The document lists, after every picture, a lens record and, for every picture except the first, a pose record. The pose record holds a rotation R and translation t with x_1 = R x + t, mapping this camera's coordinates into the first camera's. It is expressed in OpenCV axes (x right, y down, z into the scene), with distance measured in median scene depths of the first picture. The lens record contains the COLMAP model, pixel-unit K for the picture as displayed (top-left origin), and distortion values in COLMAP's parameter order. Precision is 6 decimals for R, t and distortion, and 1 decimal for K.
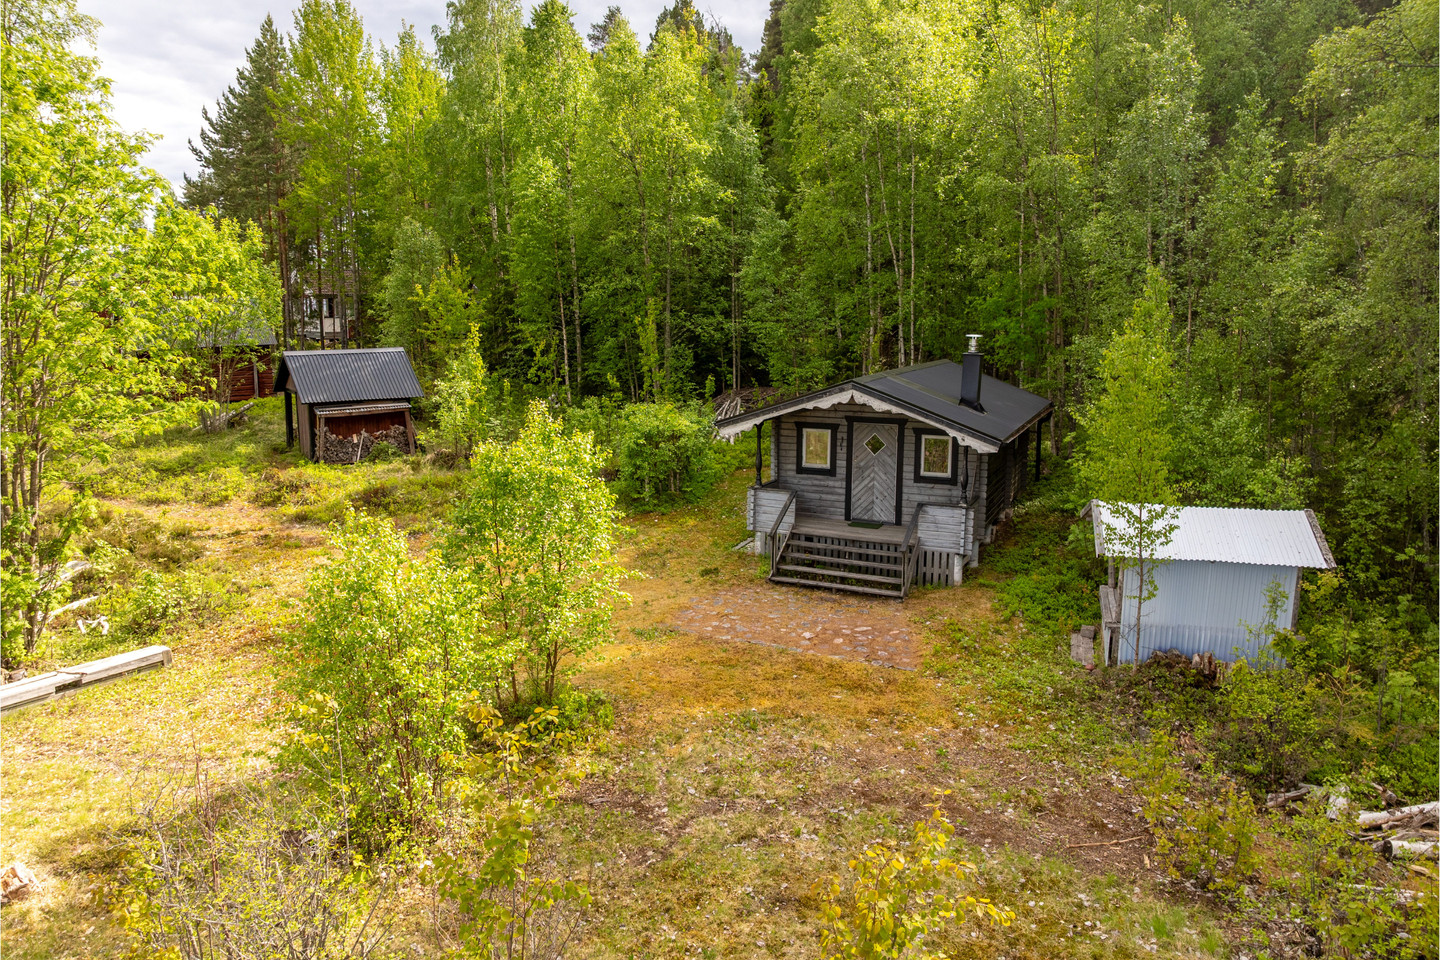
lens RADIAL K [[1063.5, 0, 721.7], [0, 1063.5, 478.0], [0, 0, 1]] dist [-0.007722, -0.000898]
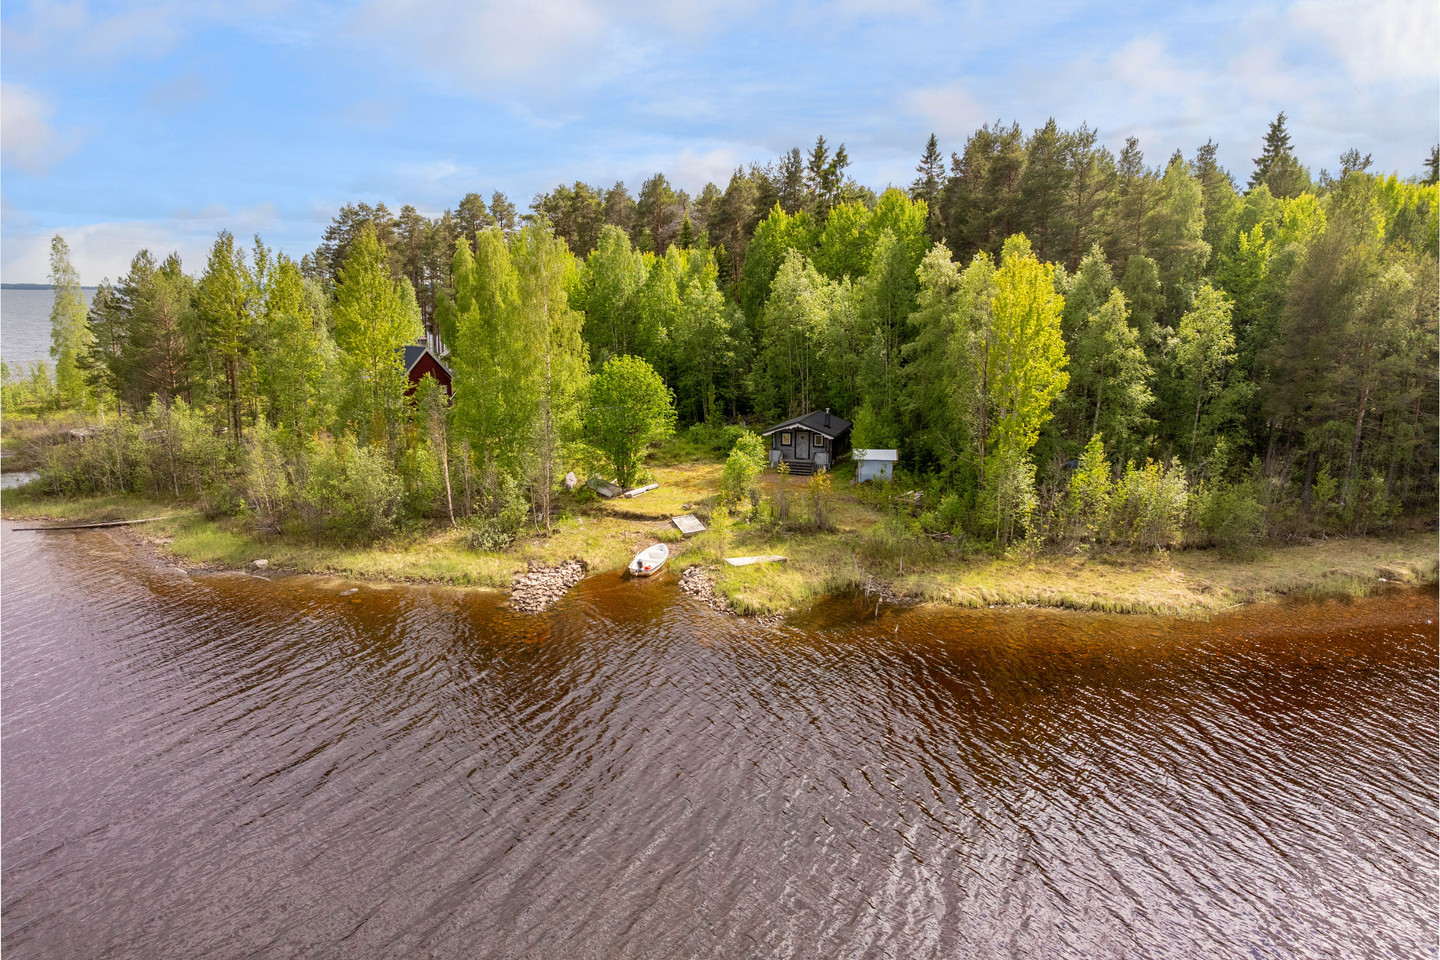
lens RADIAL K [[1063.5, 0, 719.1], [0, 1063.5, 479.9], [0, 0, 1]] dist [-0.007722, -0.000898]
pose [[0.993587, -0.028602, 0.109392, -0.615393], [0.027773, 0.999573, 0.009098, 0.082983], [-0.109606, -0.006002, 0.993957, -2.951294]]
